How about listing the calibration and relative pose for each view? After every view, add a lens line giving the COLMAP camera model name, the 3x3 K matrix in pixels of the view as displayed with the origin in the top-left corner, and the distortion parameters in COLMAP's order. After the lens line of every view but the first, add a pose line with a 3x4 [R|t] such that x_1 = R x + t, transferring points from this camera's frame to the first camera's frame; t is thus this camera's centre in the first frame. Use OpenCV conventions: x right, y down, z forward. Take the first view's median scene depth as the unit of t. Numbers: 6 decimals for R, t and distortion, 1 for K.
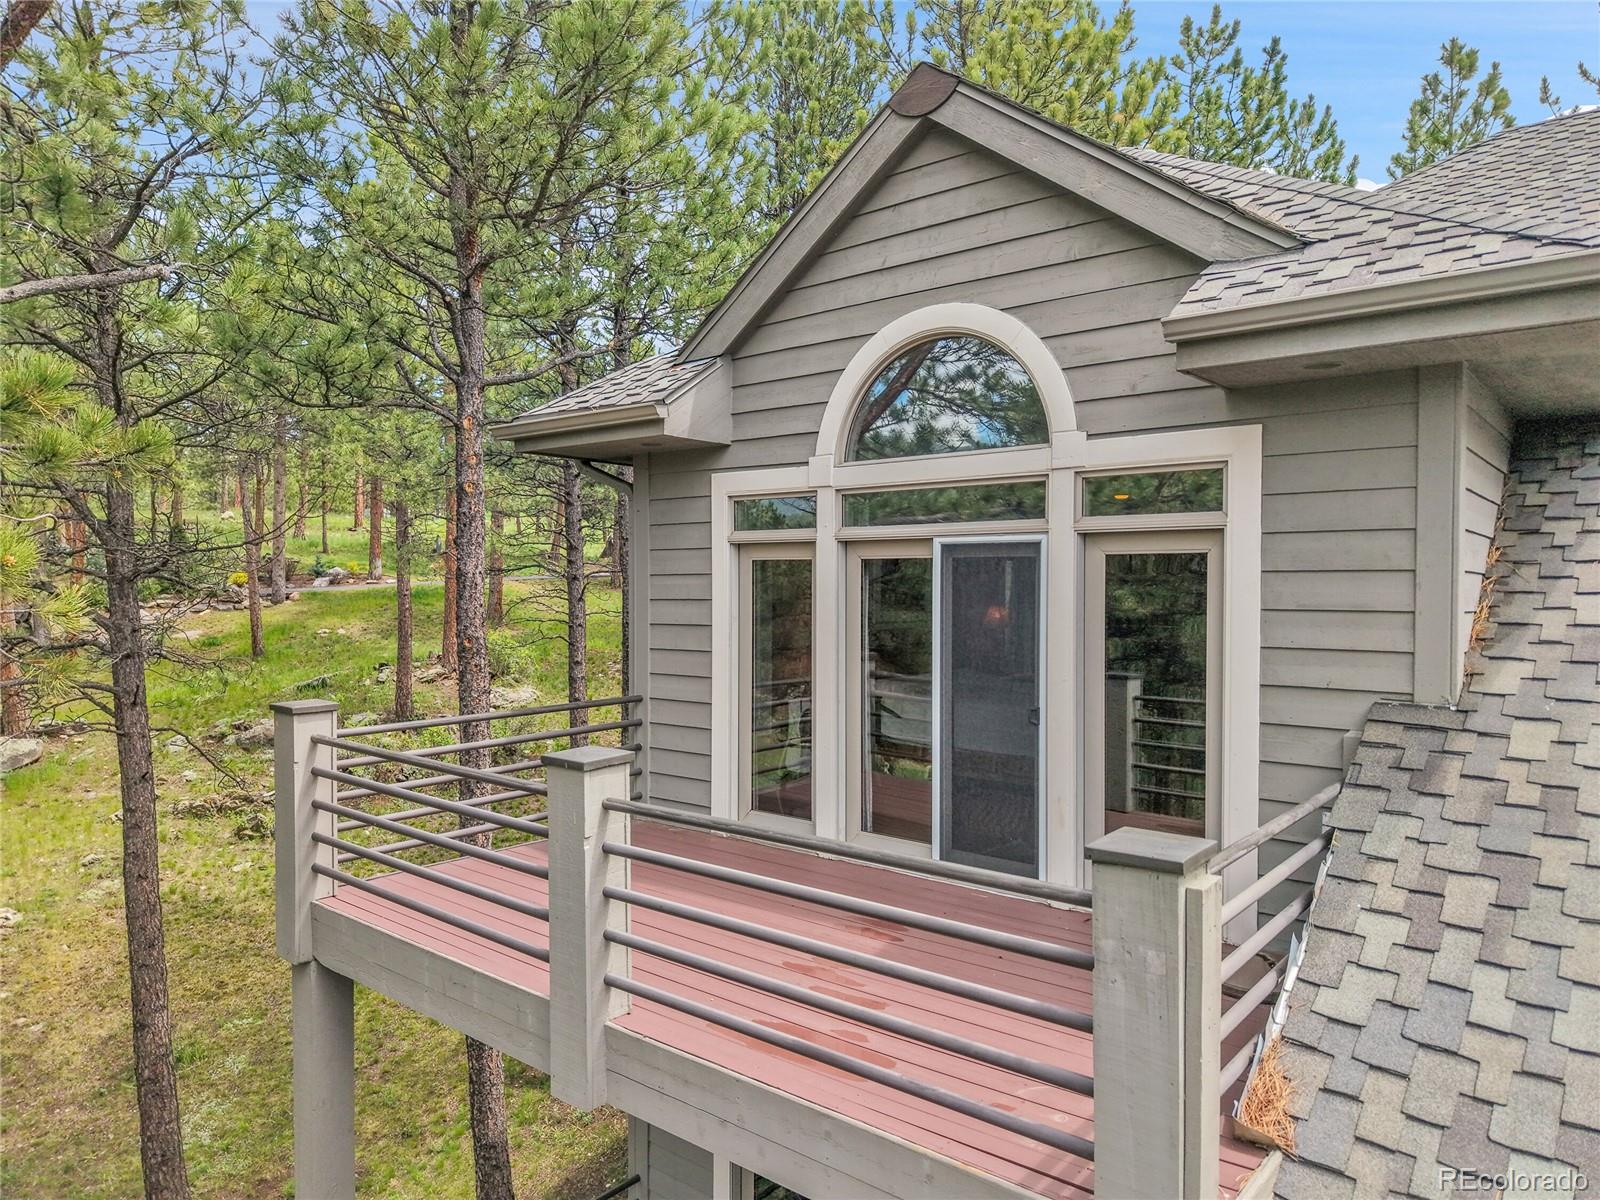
lens RADIAL K [[1117.0, 0, 803.1], [0, 1117.0, 600.5], [0, 0, 1]] dist [0.023826, -0.000407]
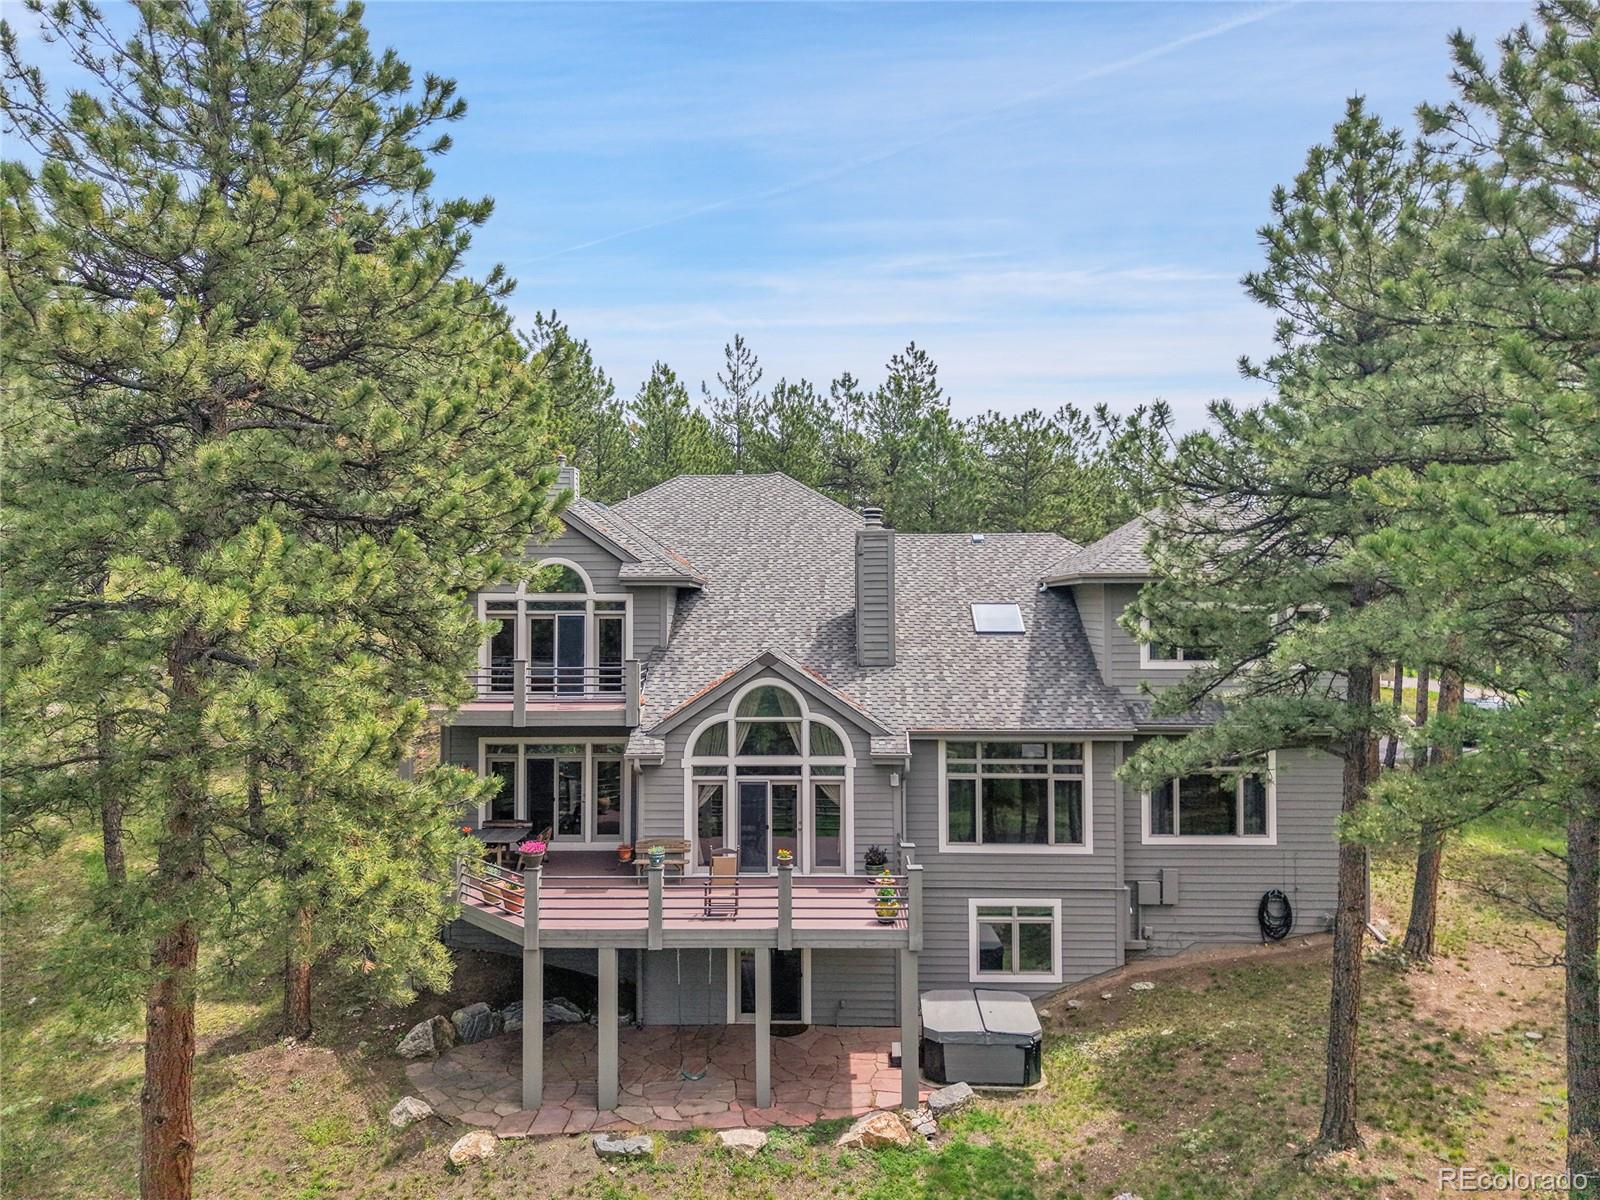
lens RADIAL K [[1117.0, 0, 795.7], [0, 1117.0, 604.5], [0, 0, 1]] dist [0.023826, -0.000407]
pose [[0.805572, 0.005431, 0.592473, -1.770327], [0.011386, 0.999631, -0.024644, 0.020755], [-0.592389, 0.026599, 0.805213, -3.108935]]
